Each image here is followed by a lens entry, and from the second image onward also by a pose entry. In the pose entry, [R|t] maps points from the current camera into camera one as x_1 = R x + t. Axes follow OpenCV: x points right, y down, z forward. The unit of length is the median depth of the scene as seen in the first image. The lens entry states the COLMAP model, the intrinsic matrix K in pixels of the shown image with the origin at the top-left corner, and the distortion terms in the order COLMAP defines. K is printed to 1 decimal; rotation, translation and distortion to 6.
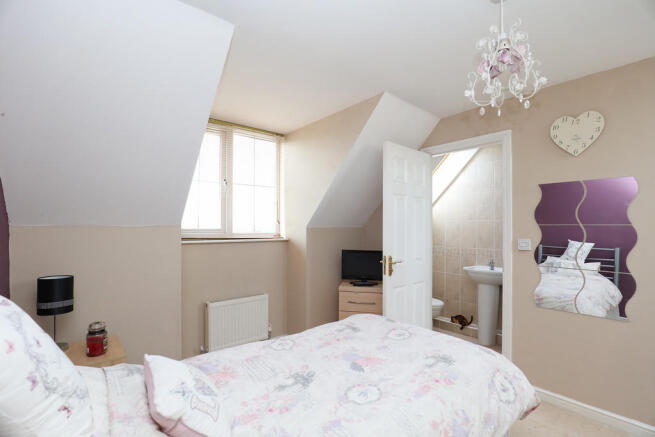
lens RADIAL K [[304.2, 0, 324.8], [0, 304.2, 220.7], [0, 0, 1]] dist [-0.002028, -0.000280]
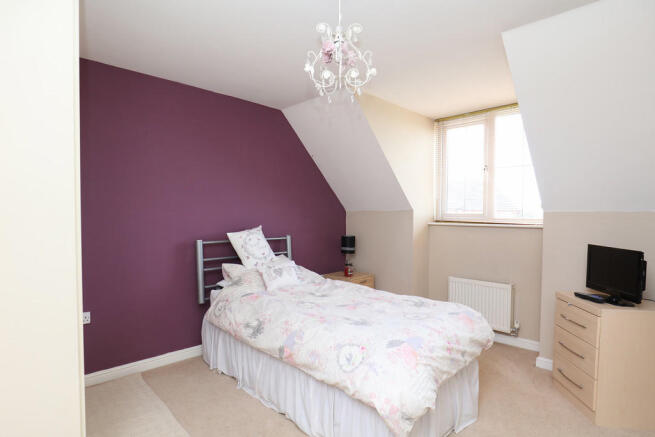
lens RADIAL K [[346.8, 0, 327.5], [0, 346.8, 218.5], [0, 0, 1]] dist [0.000039, 0.000051]
pose [[0.073615, 0.007117, -0.997261, 1.083054], [0.011588, 0.999901, 0.007991, 0.037149], [0.997219, -0.012144, 0.073525, 0.514460]]
